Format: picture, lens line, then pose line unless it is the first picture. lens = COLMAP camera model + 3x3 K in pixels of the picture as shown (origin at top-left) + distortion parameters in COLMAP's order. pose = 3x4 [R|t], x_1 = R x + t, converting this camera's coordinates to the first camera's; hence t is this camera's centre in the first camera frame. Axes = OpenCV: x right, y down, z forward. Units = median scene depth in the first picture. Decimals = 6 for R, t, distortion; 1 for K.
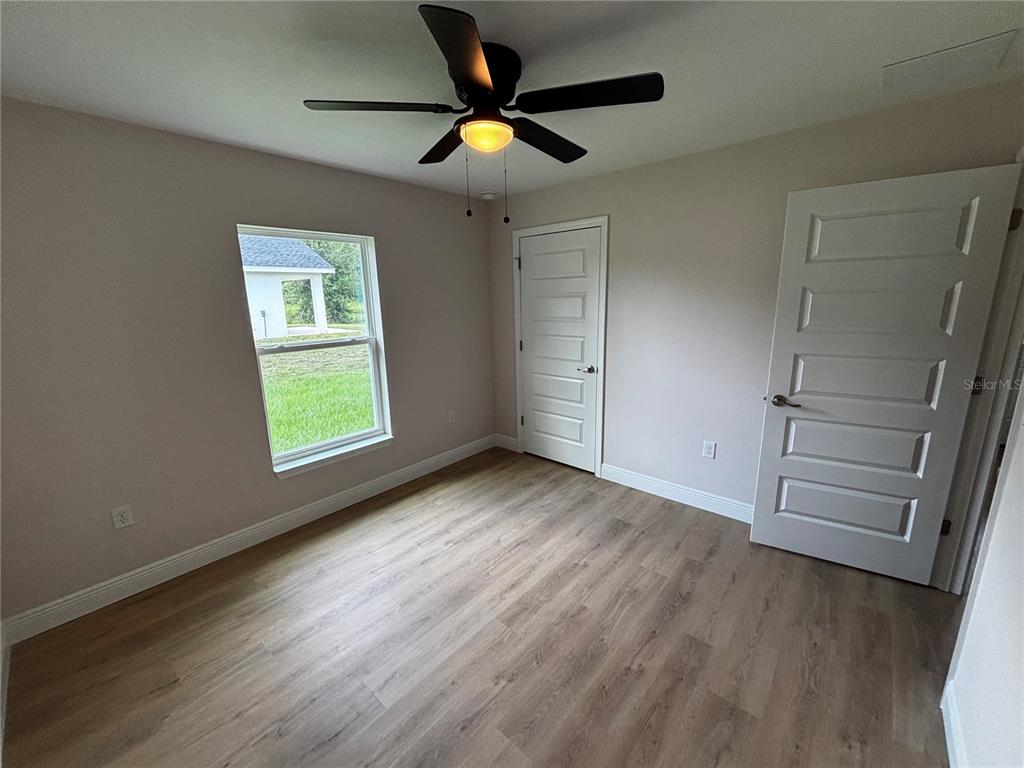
lens RADIAL K [[410.1, 0, 513.6], [0, 410.1, 385.9], [0, 0, 1]] dist [0.000750, -0.000073]
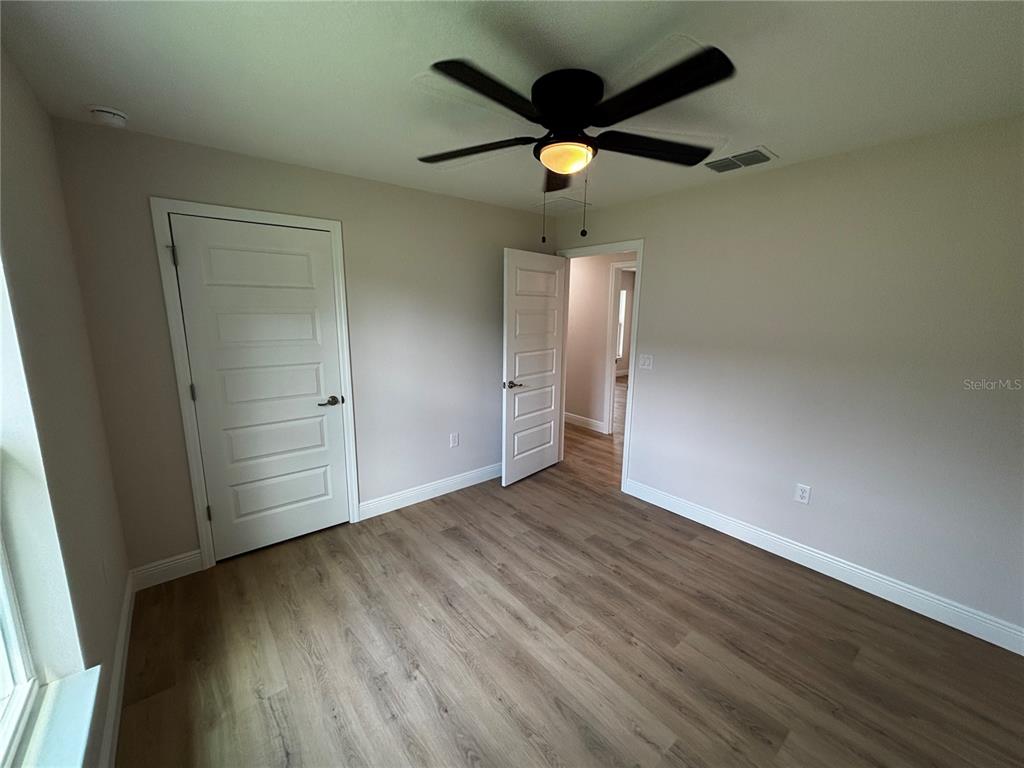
lens RADIAL K [[410.1, 0, 513.6], [0, 410.1, 385.9], [0, 0, 1]] dist [0.000750, -0.000073]
pose [[0.165488, -0.163187, 0.972617, -0.679124], [0.204953, 0.970374, 0.127939, -0.124629], [-0.964680, 0.178168, 0.194031, 0.597773]]
